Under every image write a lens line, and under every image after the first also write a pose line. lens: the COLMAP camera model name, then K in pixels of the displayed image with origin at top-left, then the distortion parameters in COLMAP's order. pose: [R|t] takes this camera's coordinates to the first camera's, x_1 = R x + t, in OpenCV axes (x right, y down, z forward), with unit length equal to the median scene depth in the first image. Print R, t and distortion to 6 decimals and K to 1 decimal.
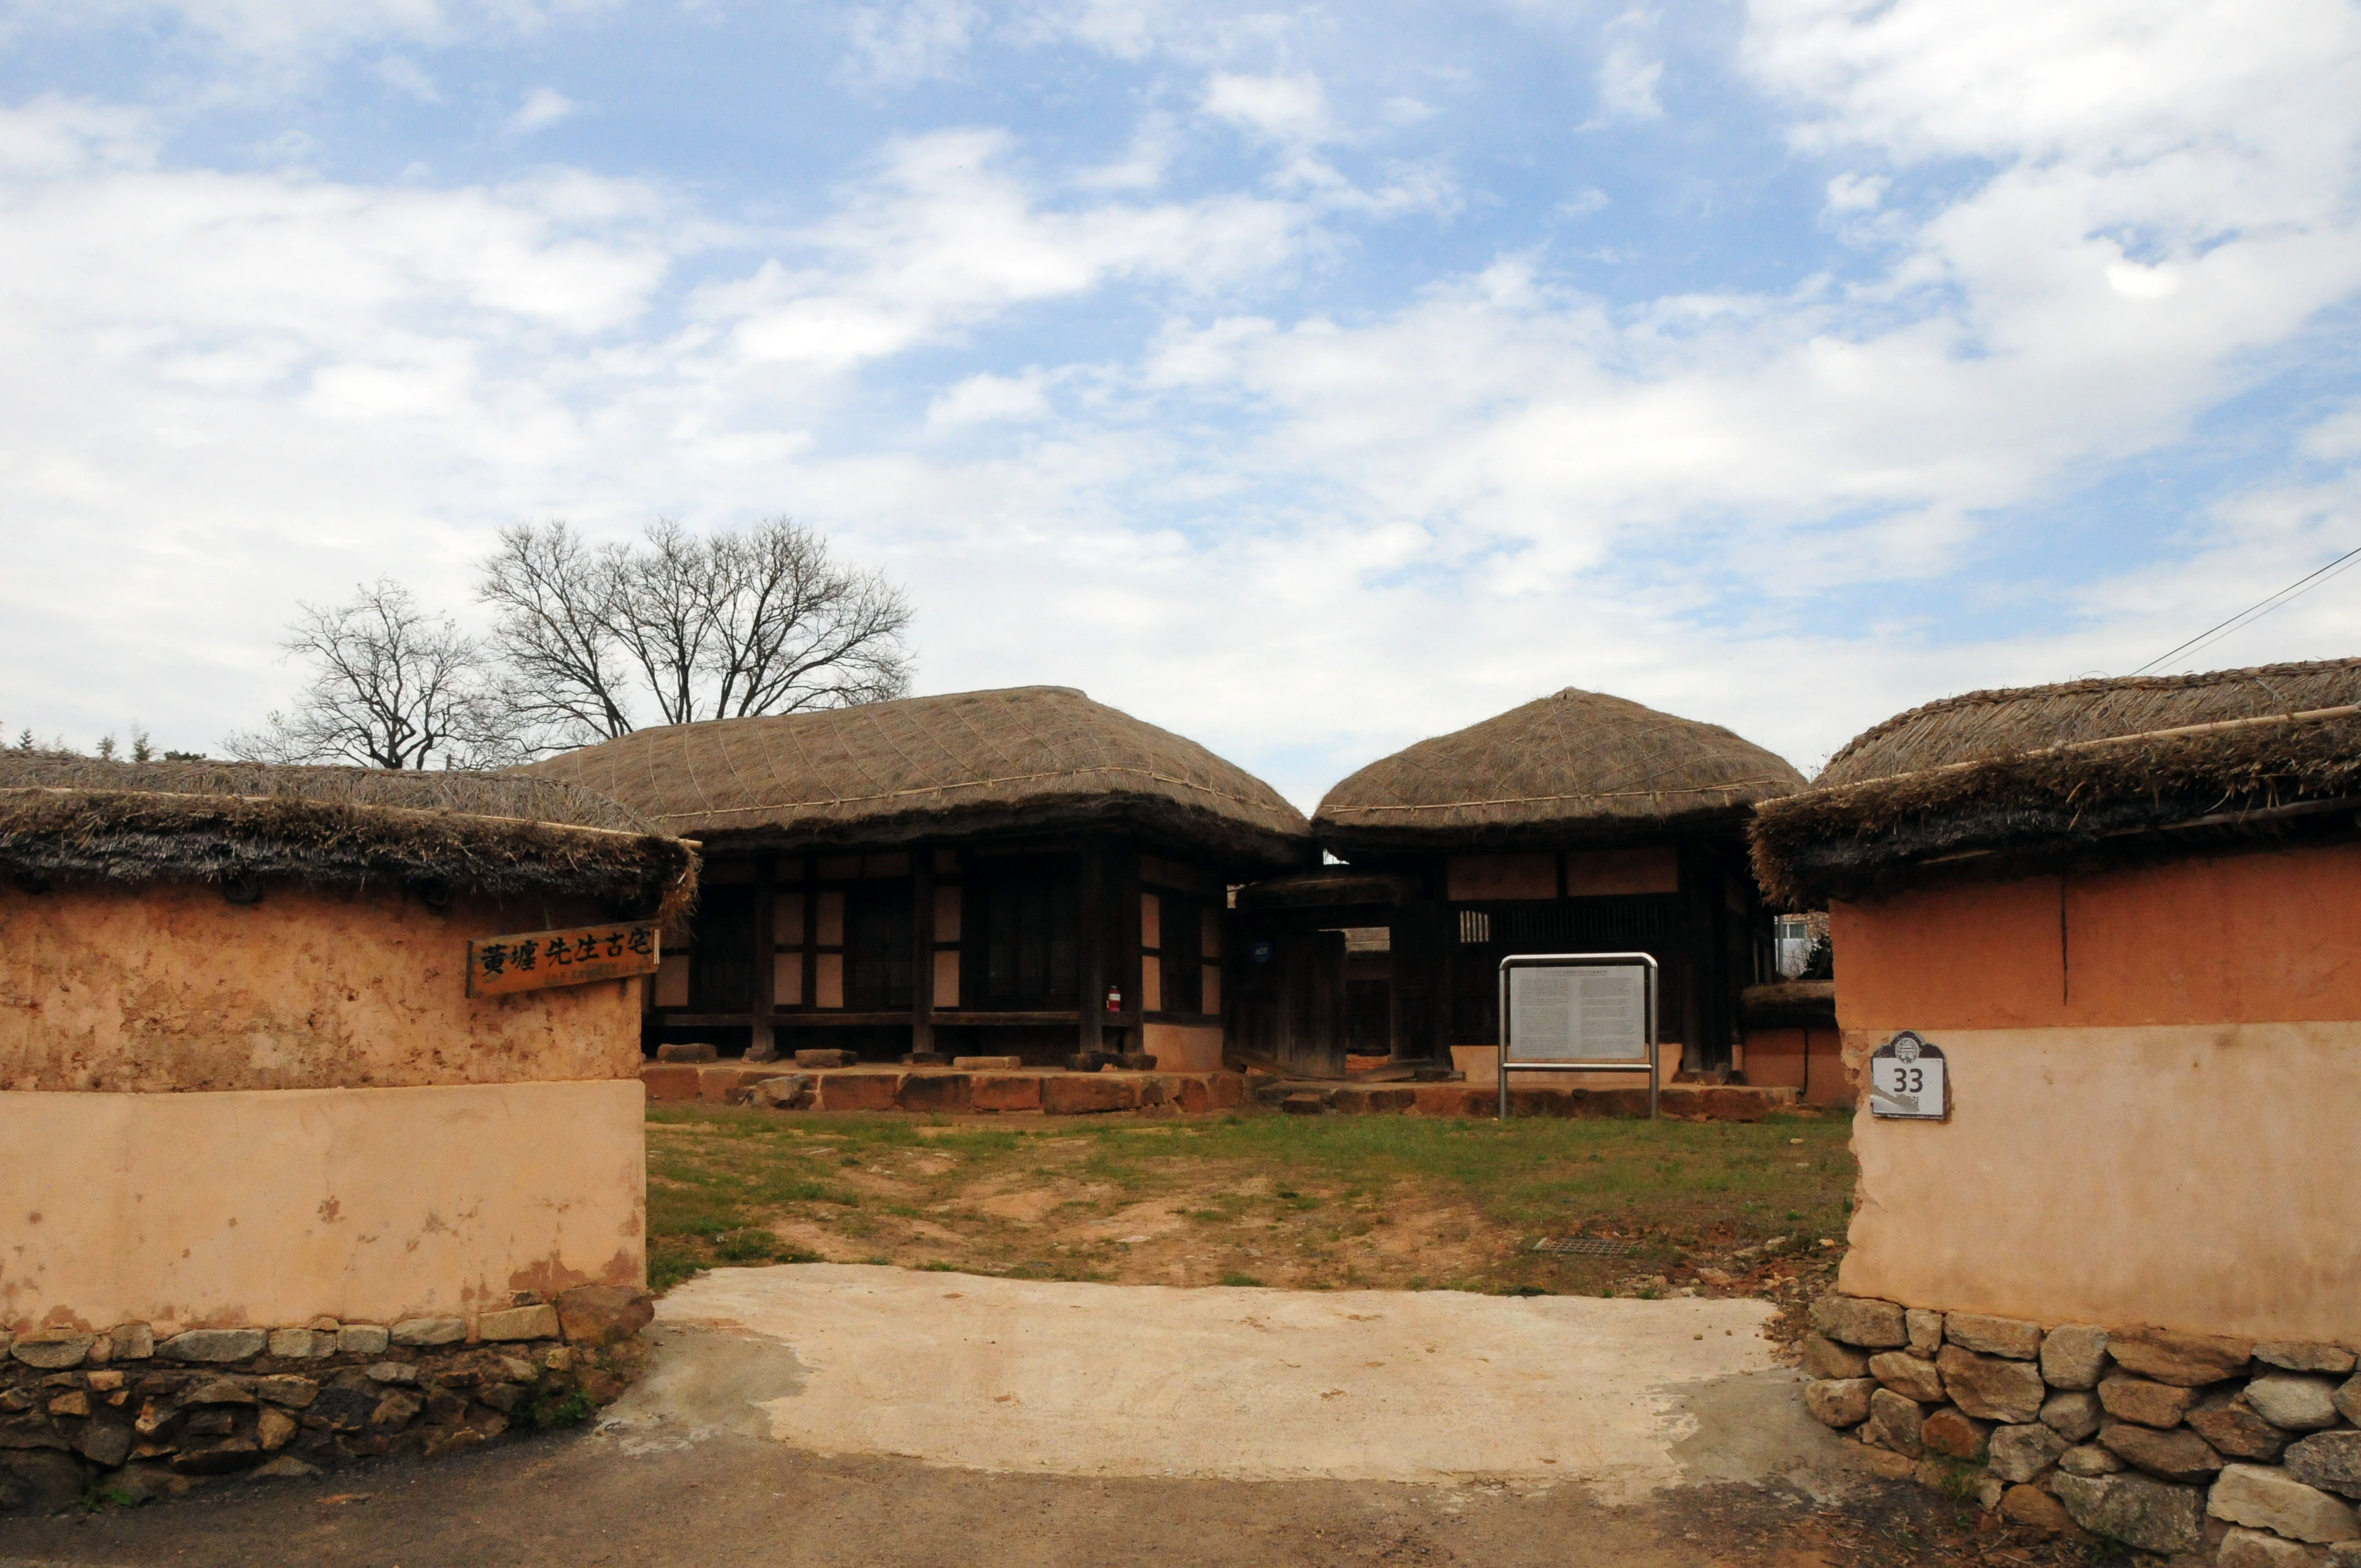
lens RADIAL K [[1975.0, 0, 1180.5], [0, 1975.0, 784.0], [0, 0, 1]] dist [-0.111566, 0.000711]
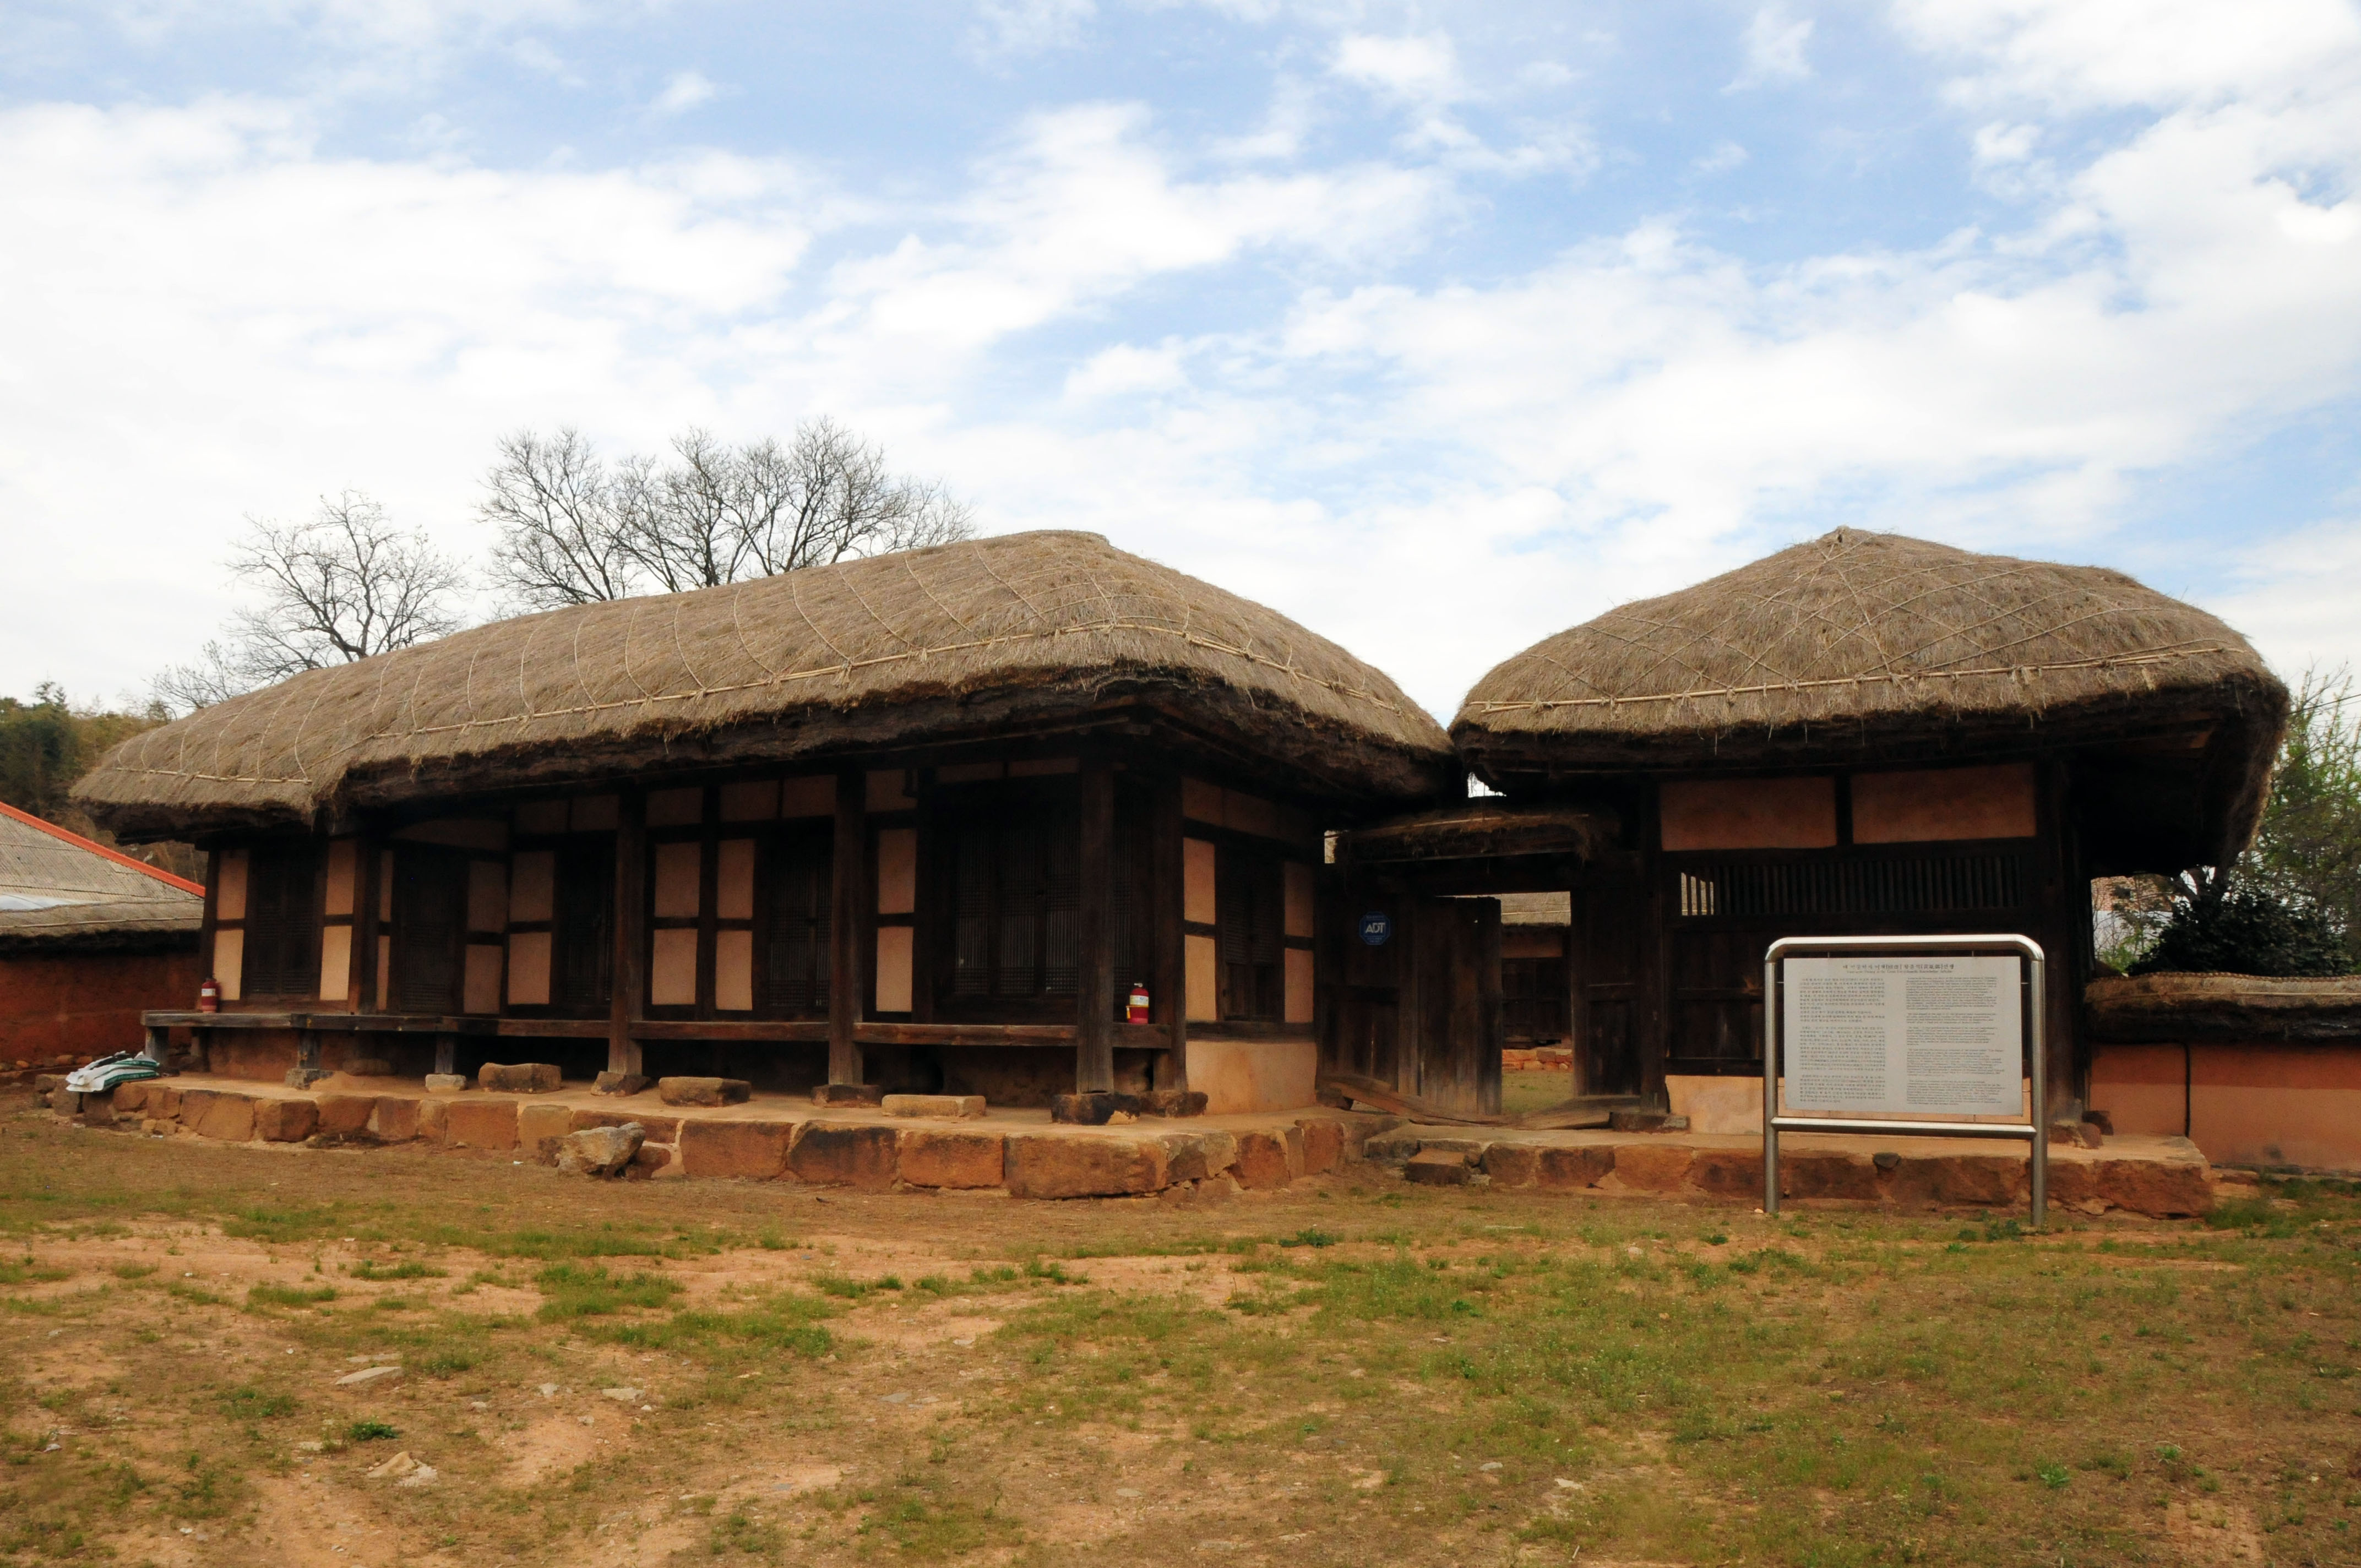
lens RADIAL K [[1953.3, 0, 1192.1], [0, 1953.3, 858.1], [0, 0, 1]] dist [-0.127141, 0.004661]
pose [[0.997864, -0.000156, -0.065327, 0.024242], [0.003644, 0.998574, 0.053267, 0.028526], [0.065226, -0.053392, 0.996441, 0.372891]]
